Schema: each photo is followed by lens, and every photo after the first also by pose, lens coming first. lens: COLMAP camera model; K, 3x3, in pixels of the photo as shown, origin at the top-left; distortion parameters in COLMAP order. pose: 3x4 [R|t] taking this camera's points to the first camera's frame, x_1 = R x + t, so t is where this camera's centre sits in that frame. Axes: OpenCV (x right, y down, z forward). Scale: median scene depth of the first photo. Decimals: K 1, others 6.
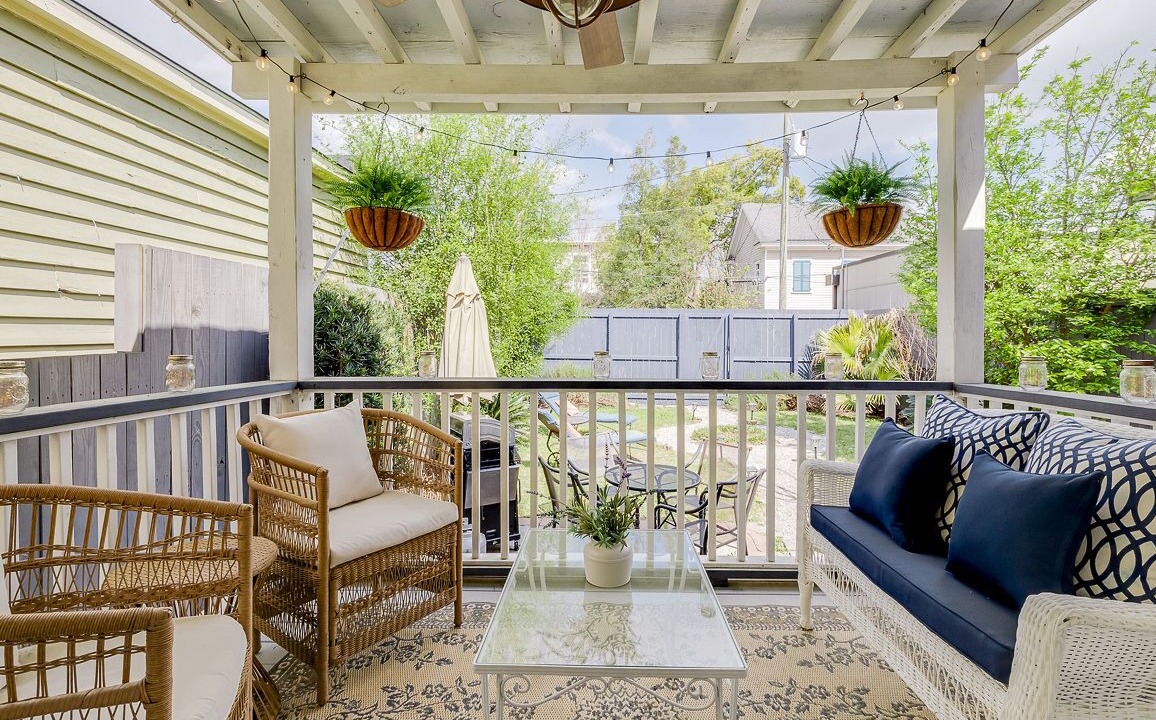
lens RADIAL K [[561.8, 0, 571.2], [0, 561.8, 353.3], [0, 0, 1]] dist [-0.000879, 0.000017]
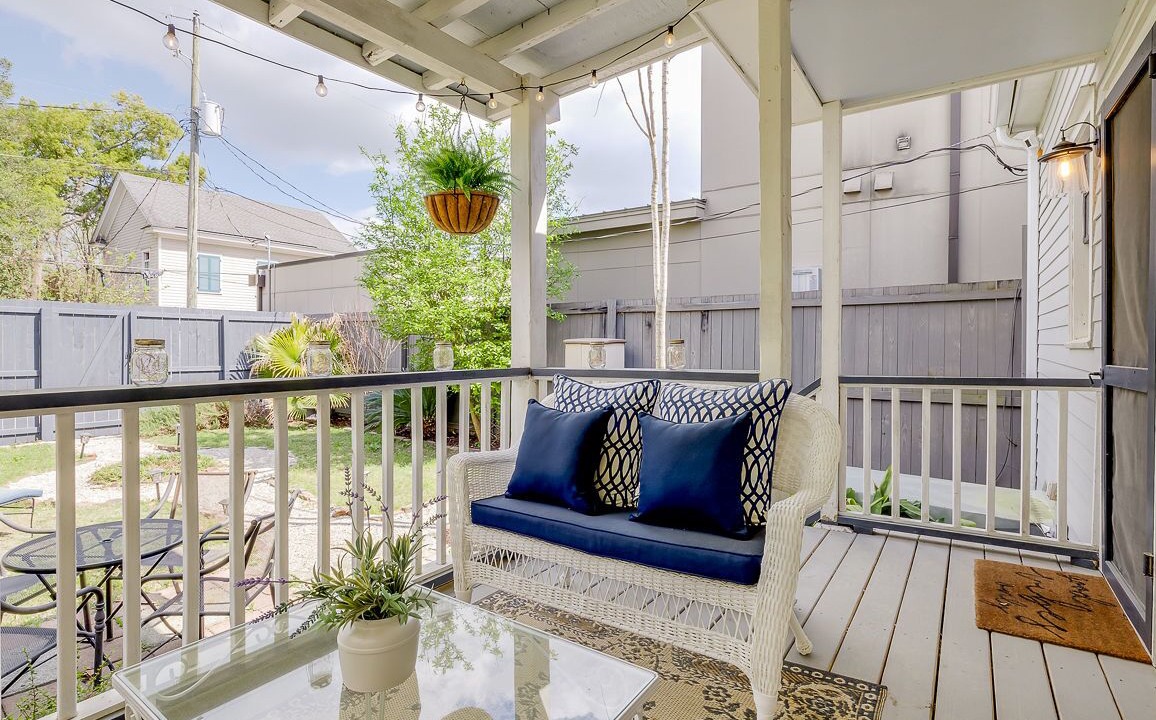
lens RADIAL K [[575.9, 0, 578.0], [0, 575.9, 360.0], [0, 0, 1]] dist [-0.000639, 0.000599]
pose [[0.522912, -0.020815, 0.852133, -0.117686], [0.029379, 0.999548, 0.006387, 0.014823], [-0.851880, 0.021695, 0.523287, 0.145649]]
